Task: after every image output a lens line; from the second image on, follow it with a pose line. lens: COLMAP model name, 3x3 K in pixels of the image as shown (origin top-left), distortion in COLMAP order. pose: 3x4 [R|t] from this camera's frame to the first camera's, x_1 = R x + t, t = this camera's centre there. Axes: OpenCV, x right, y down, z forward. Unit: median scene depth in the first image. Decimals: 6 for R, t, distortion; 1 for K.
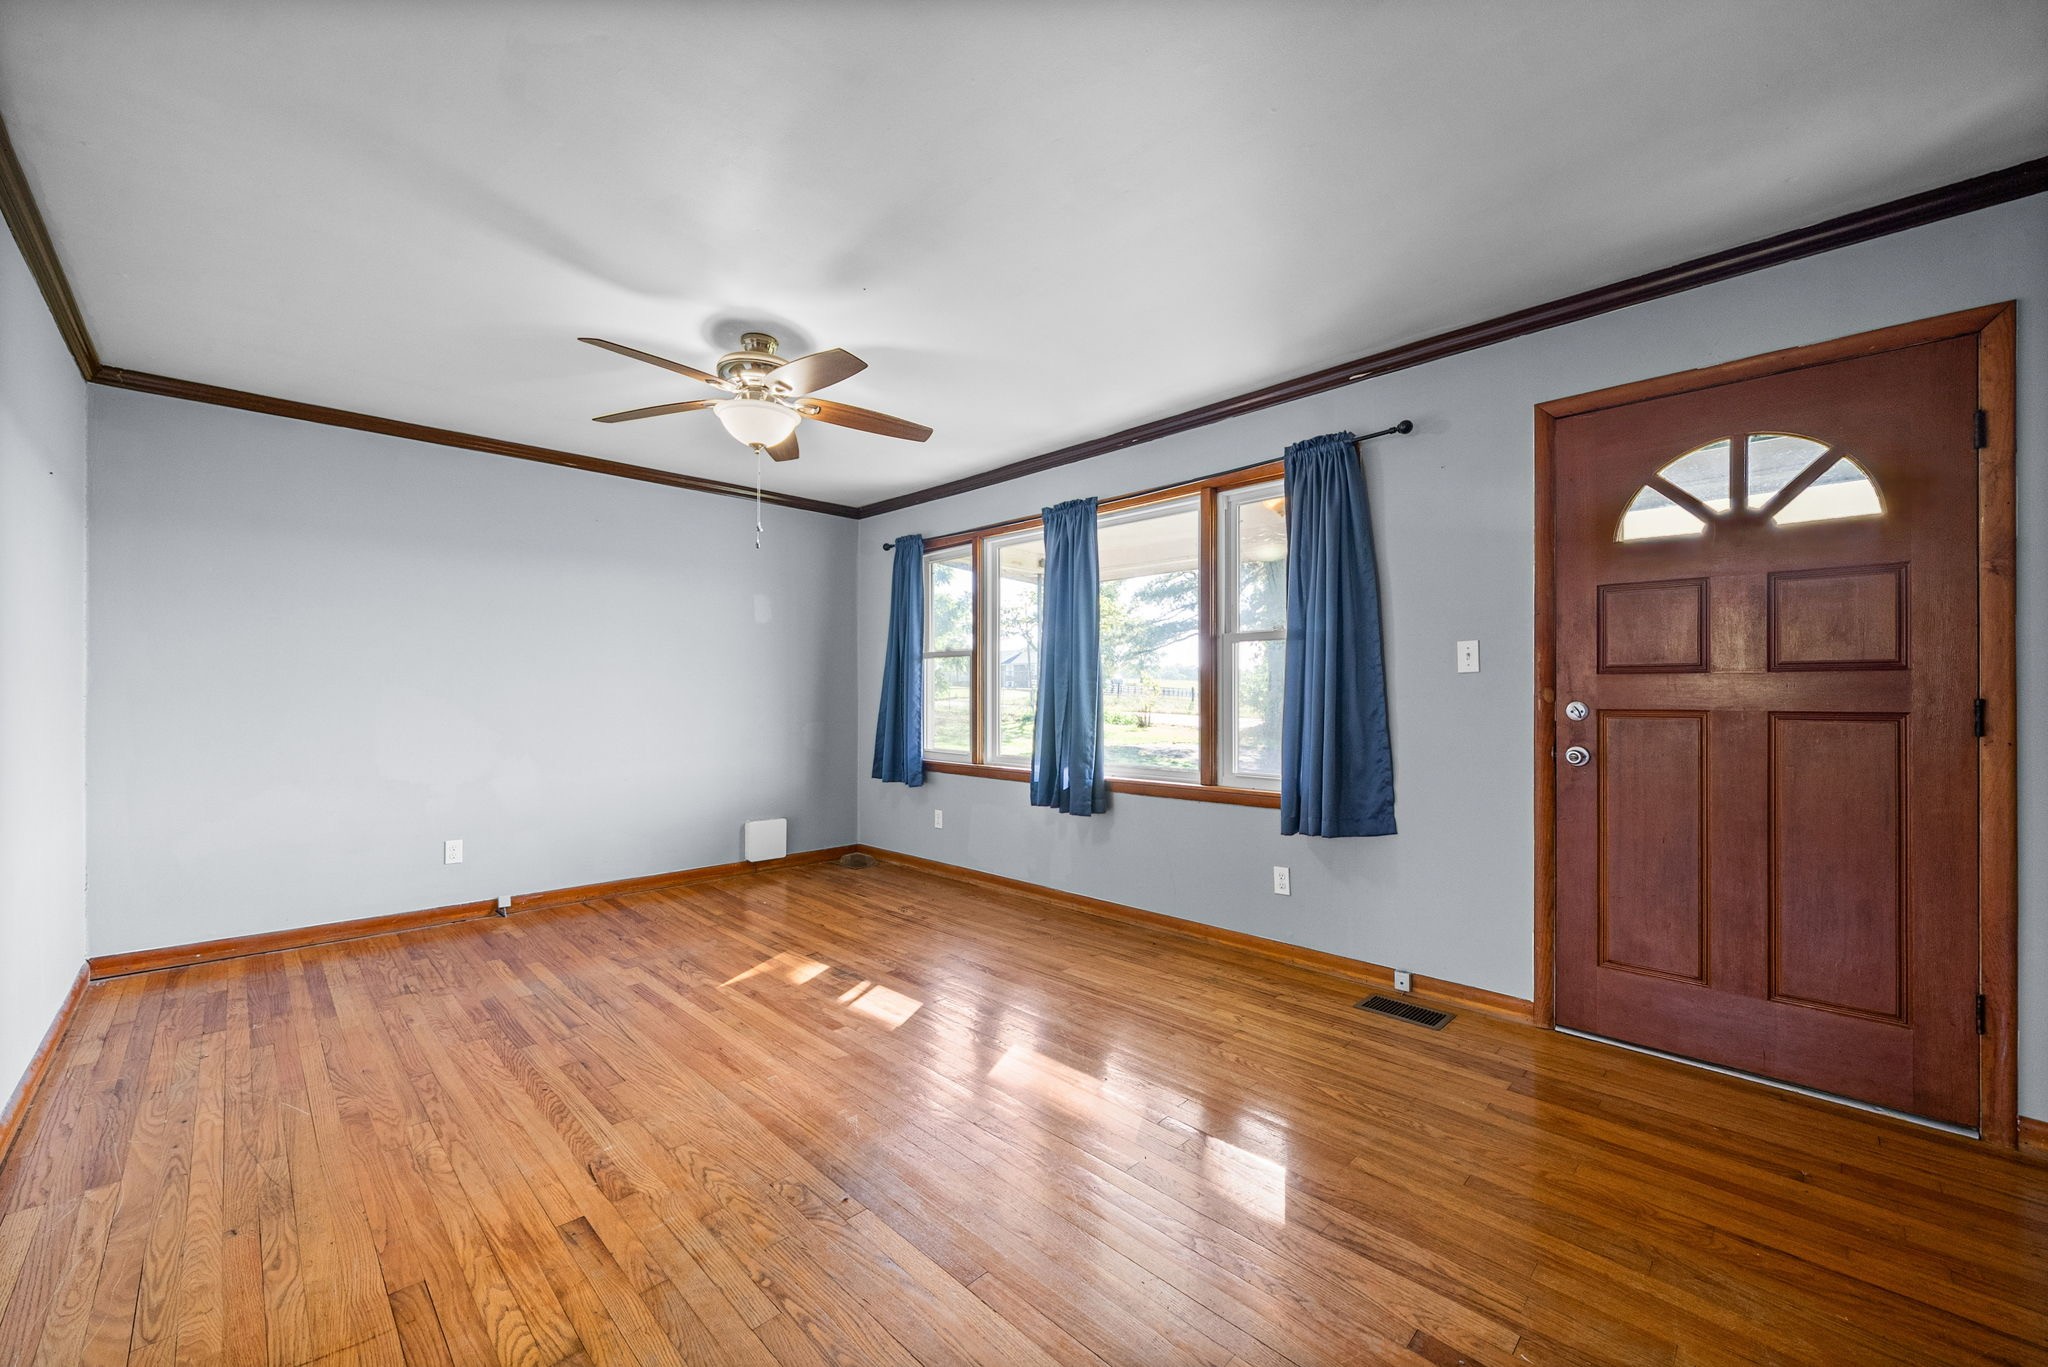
lens RADIAL K [[800.3, 0, 1029.2], [0, 800.3, 691.3], [0, 0, 1]] dist [-0.000793, -0.000140]
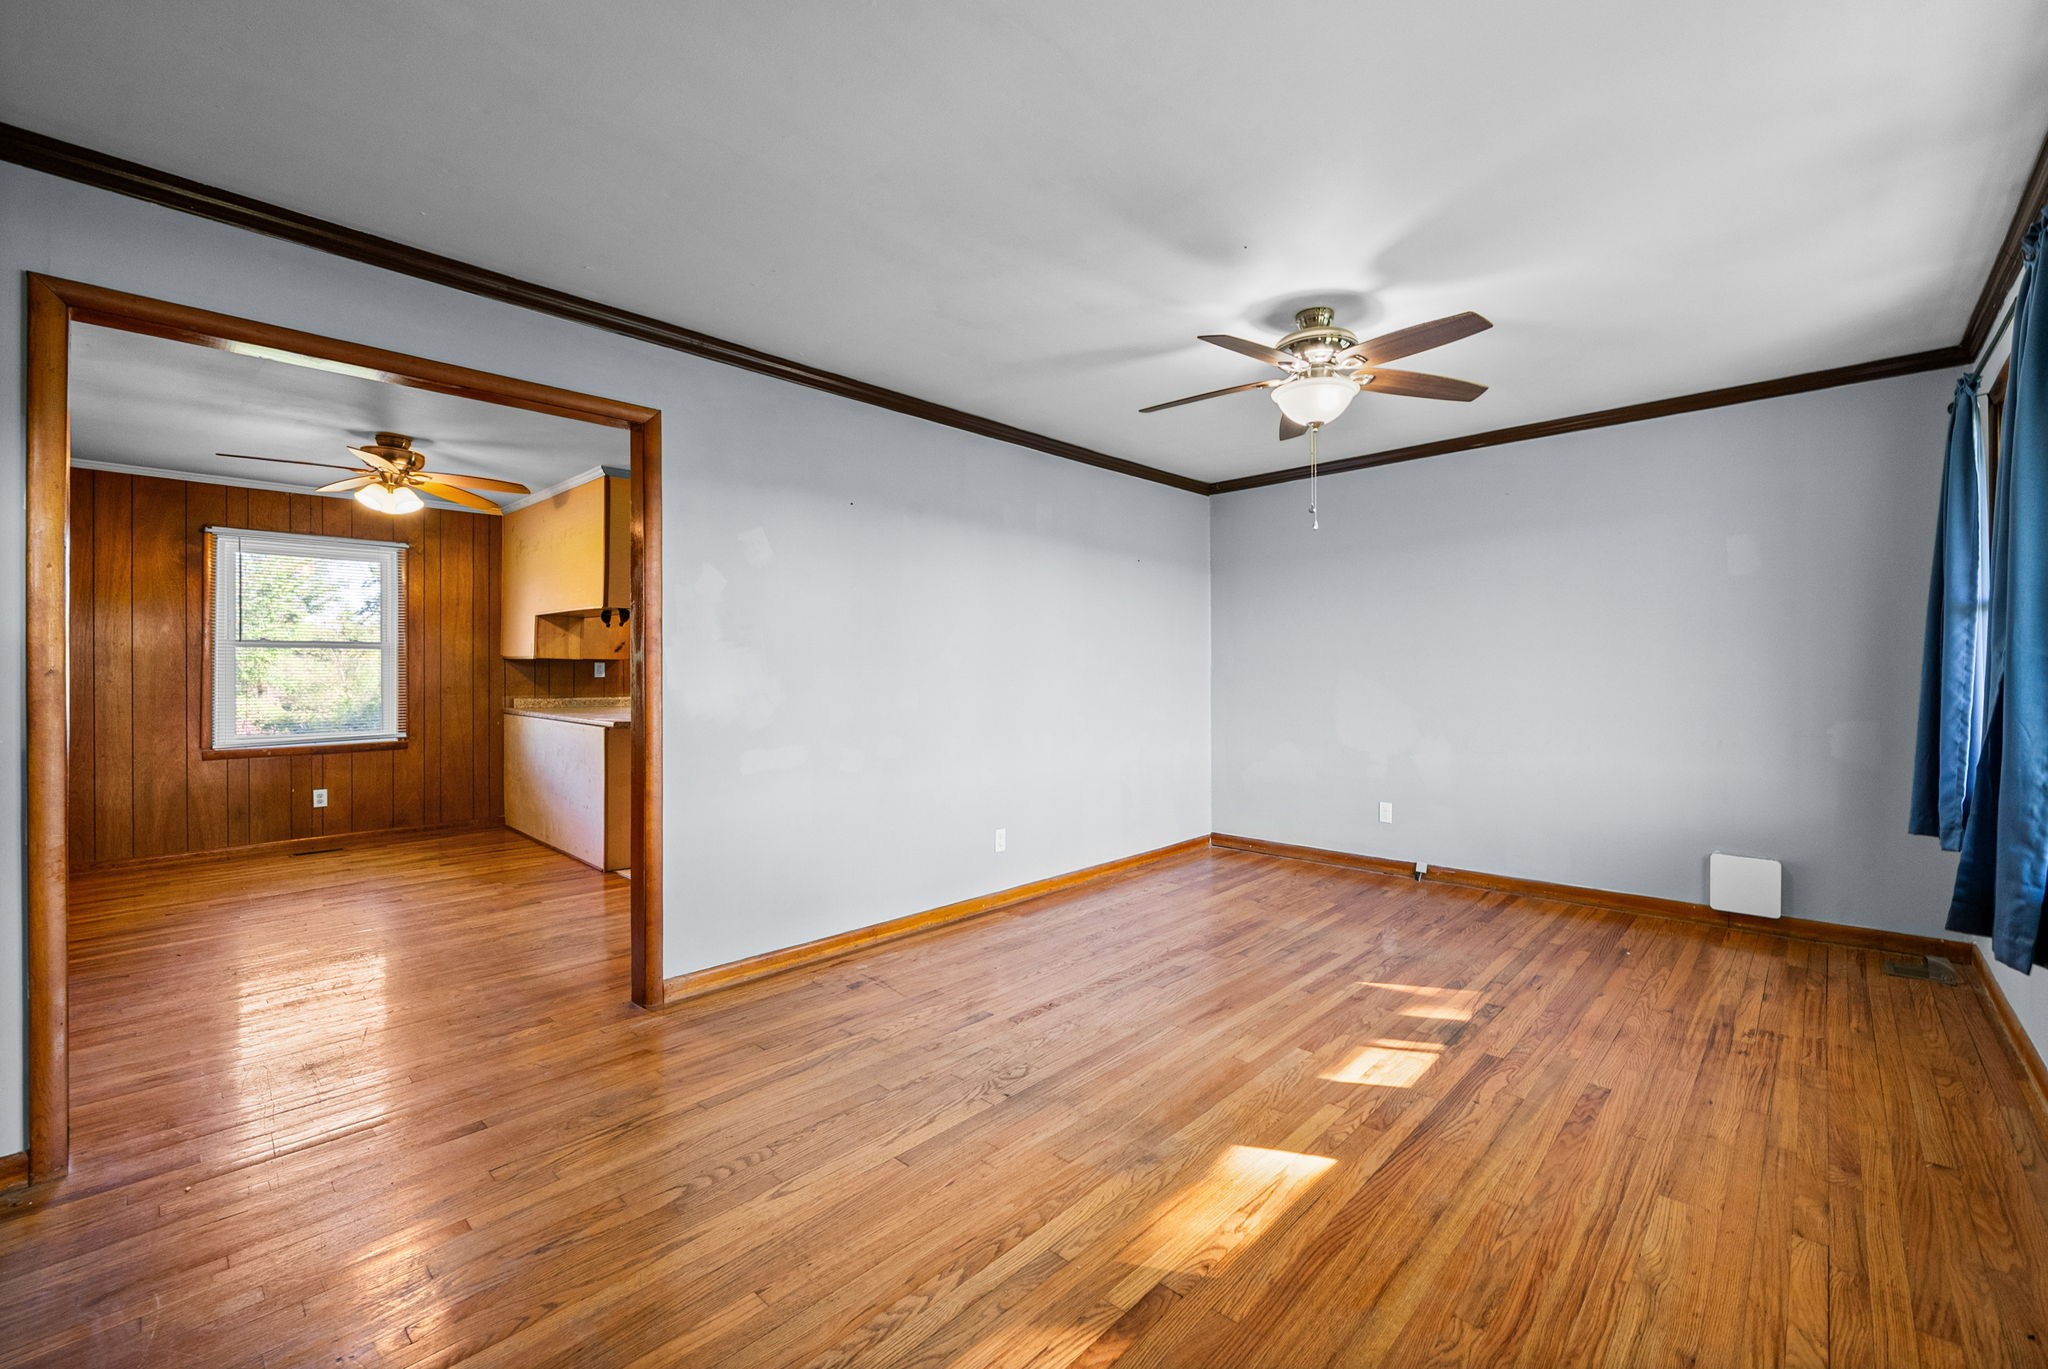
lens RADIAL K [[849.2, 0, 1066.9], [0, 849.2, 673.8], [0, 0, 1]] dist [-0.001394, -0.000842]
pose [[0.035466, -0.002441, -0.999368, 0.627311], [0.011495, 0.999932, -0.002035, -0.007274], [0.999305, -0.011416, 0.035491, 0.609069]]
